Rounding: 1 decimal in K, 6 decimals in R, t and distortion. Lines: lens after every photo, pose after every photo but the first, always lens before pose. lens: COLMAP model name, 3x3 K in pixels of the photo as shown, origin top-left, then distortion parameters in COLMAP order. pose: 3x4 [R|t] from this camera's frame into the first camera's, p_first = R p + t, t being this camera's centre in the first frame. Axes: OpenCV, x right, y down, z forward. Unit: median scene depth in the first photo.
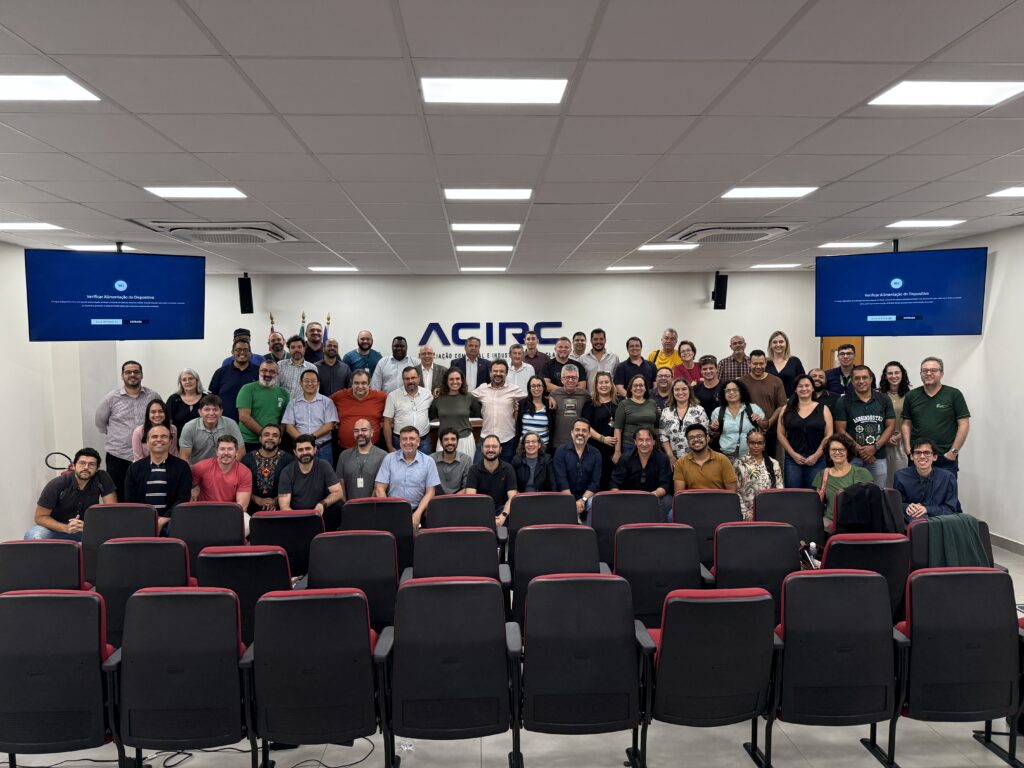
lens RADIAL K [[714.8, 0, 512.0], [0, 714.8, 384.0], [0, 0, 1]] dist [0.045527, -0.062768]
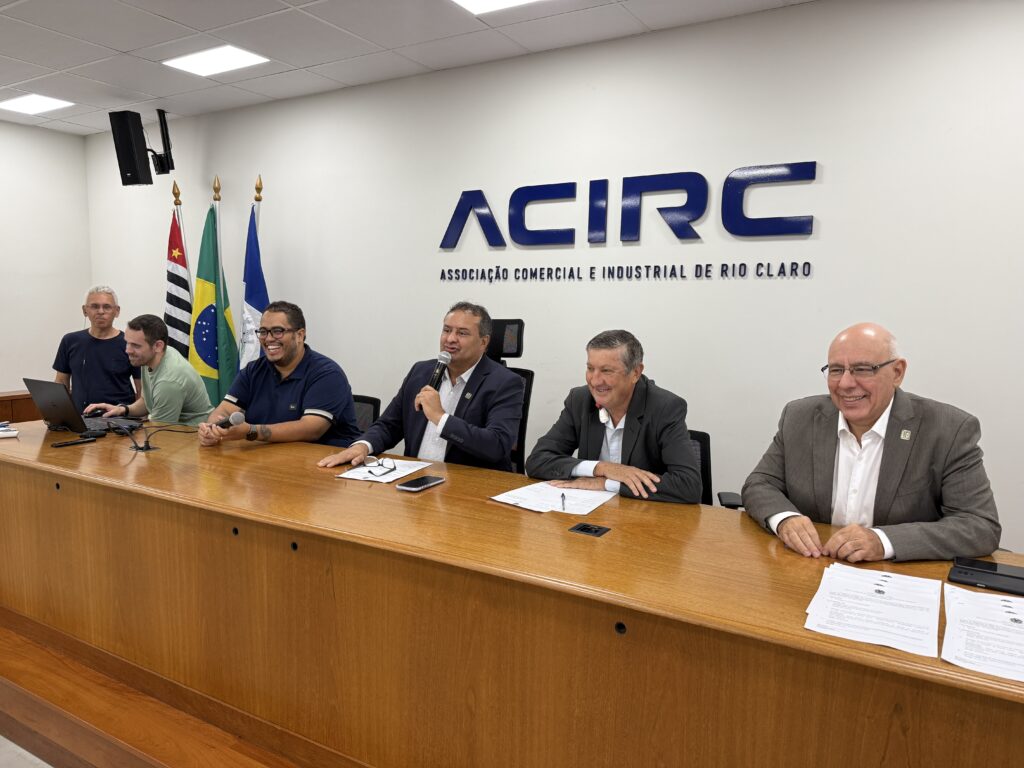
lens RADIAL K [[707.5, 0, 512.0], [0, 707.5, 384.0], [0, 0, 1]] dist [0.078042, -0.119780]
pose [[0.824319, 0.083800, -0.559889, 0.142129], [-0.055381, 0.996177, 0.067562, -0.005308], [0.563410, -0.024686, 0.825808, 0.676914]]
